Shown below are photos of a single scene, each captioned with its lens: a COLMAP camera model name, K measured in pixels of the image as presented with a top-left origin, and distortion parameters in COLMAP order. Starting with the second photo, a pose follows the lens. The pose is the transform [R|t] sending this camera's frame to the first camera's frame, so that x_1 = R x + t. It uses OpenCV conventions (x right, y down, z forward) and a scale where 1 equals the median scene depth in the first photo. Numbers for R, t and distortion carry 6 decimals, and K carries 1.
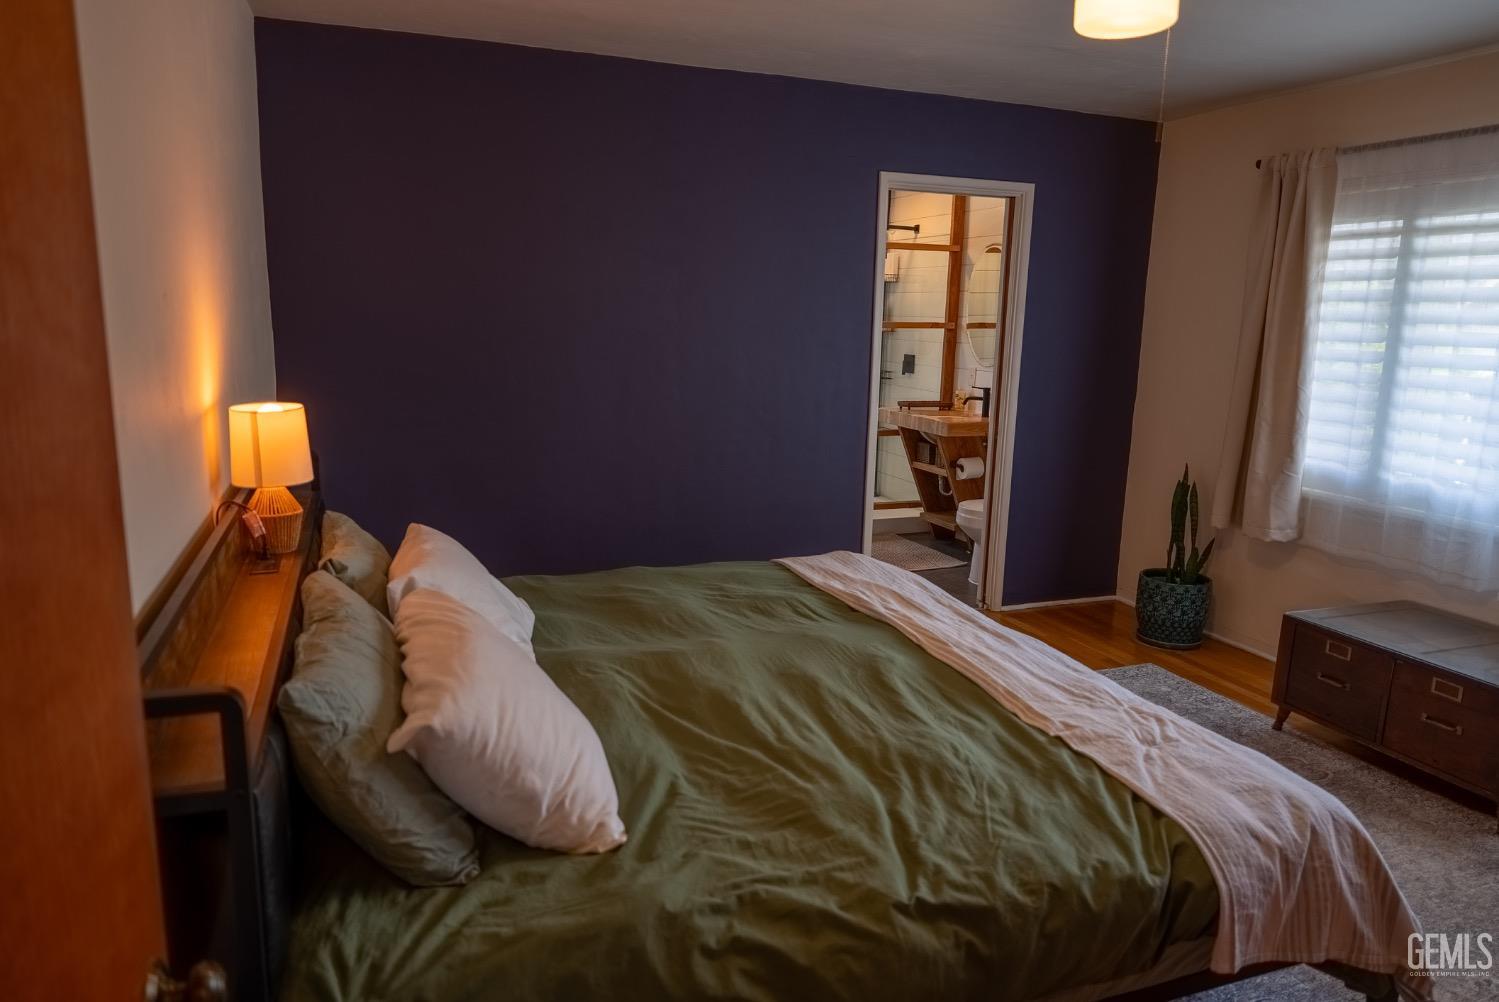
lens RADIAL K [[1004.0, 0, 749.7], [0, 1004.0, 498.8], [0, 0, 1]] dist [0.001321, -0.002399]
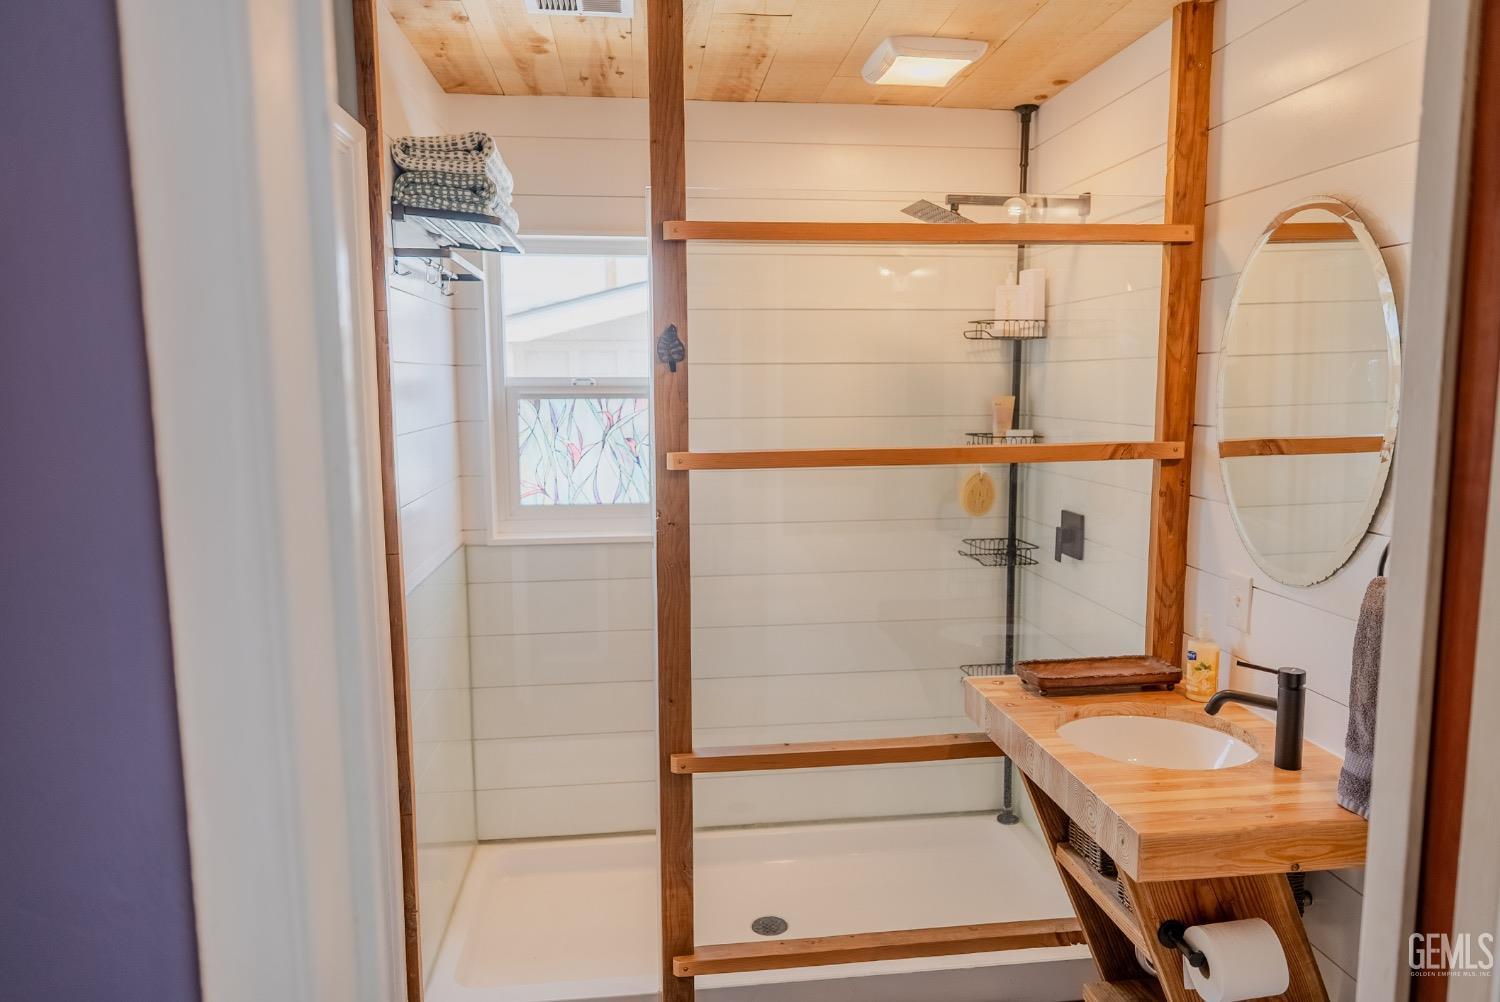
lens RADIAL K [[1004.7, 0, 751.9], [0, 1004.7, 502.2], [0, 0, 1]] dist [0.001321, -0.002399]
pose [[0.970596, 0.000663, -0.240713, 0.140442], [-0.017036, 0.997678, -0.065944, -0.127184], [0.240110, 0.068106, 0.968354, 0.616351]]
